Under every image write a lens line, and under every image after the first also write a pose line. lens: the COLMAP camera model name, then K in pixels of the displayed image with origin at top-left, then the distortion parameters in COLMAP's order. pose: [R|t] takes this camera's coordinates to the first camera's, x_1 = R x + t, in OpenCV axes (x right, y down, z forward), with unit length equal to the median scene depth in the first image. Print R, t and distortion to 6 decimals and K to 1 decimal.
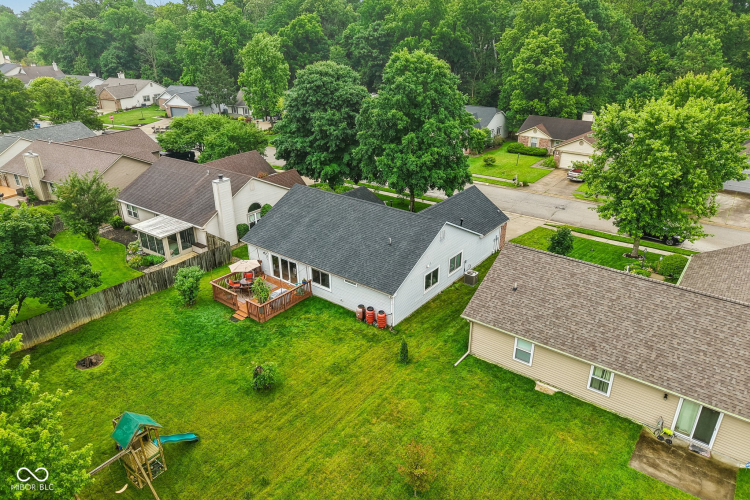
lens RADIAL K [[499.9, 0, 375.4], [0, 499.9, 249.7], [0, 0, 1]] dist [0.010281, -0.008723]
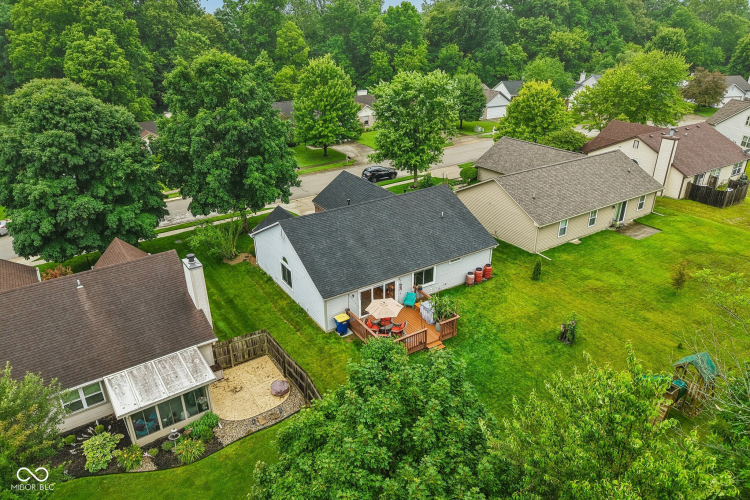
lens RADIAL K [[499.9, 0, 378.7], [0, 499.9, 249.1], [0, 0, 1]] dist [0.010281, -0.008723]
pose [[0.325546, -0.390150, 0.861280, -0.775878], [0.395255, 0.883646, 0.250884, -0.220321], [-0.858949, 0.258751, 0.441877, 0.506214]]
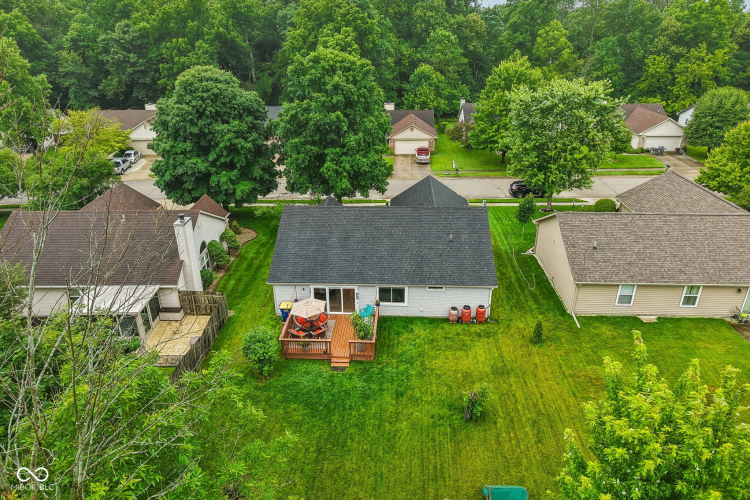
lens RADIAL K [[499.9, 0, 375.1], [0, 499.9, 250.7], [0, 0, 1]] dist [0.010281, -0.008723]
pose [[0.819846, -0.239312, 0.520175, -0.478925], [0.239946, 0.968446, 0.067365, -0.074007], [-0.519883, 0.069585, 0.851399, 0.182412]]
